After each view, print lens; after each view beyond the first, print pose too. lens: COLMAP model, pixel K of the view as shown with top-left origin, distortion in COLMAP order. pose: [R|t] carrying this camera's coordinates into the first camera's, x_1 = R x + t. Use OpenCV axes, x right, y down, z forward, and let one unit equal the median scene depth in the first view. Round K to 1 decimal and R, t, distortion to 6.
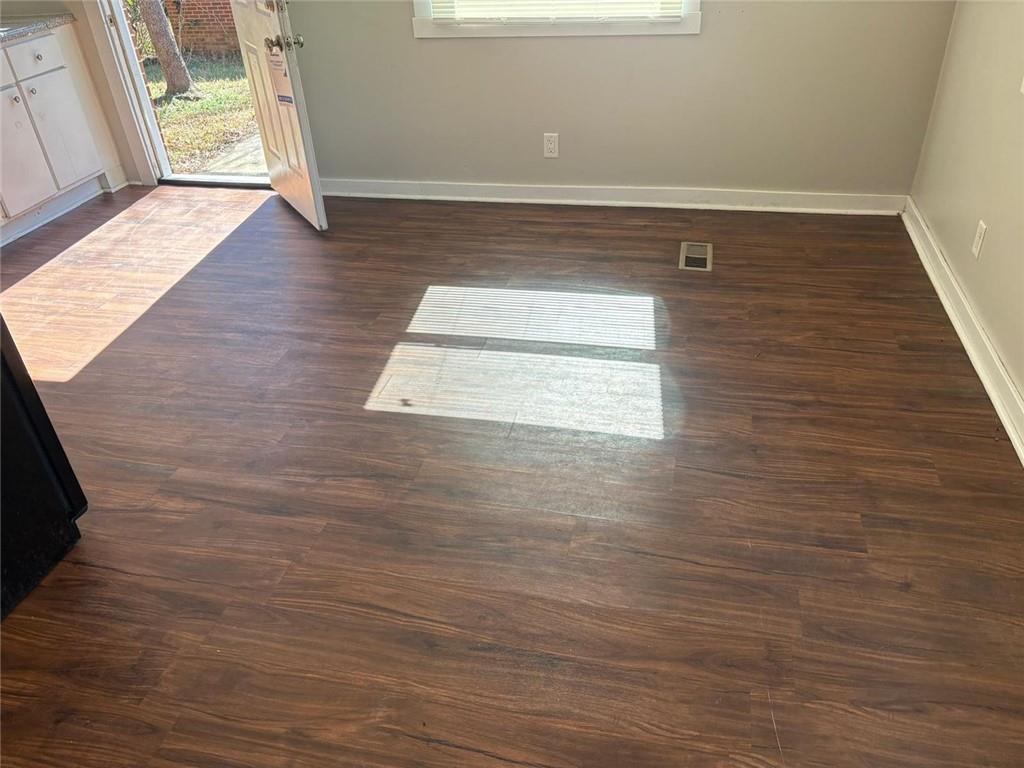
lens RADIAL K [[785.1, 0, 512.0], [0, 785.1, 384.0], [0, 0, 1]] dist [0.052224, -0.062108]
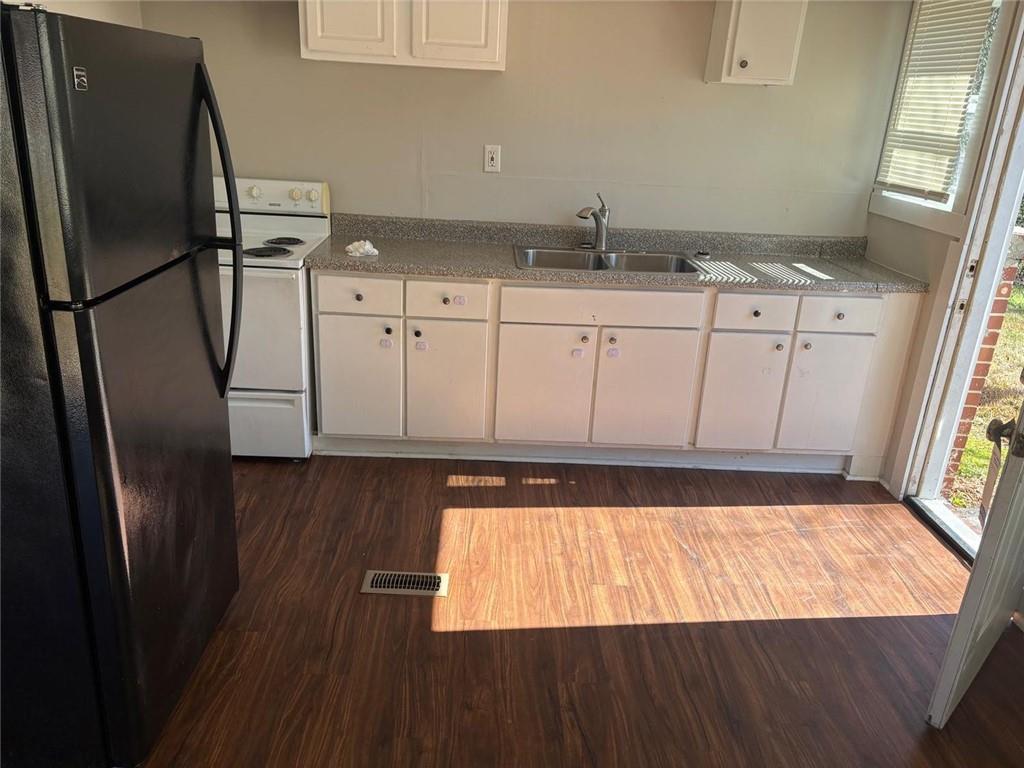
lens RADIAL K [[785.1, 0, 512.0], [0, 785.1, 384.0], [0, 0, 1]] dist [0.052224, -0.062108]
pose [[0.249344, 0.395330, -0.884048, 0.088069], [-0.581741, 0.790962, 0.189625, -0.300377], [0.774213, 0.467005, 0.427201, 0.388011]]
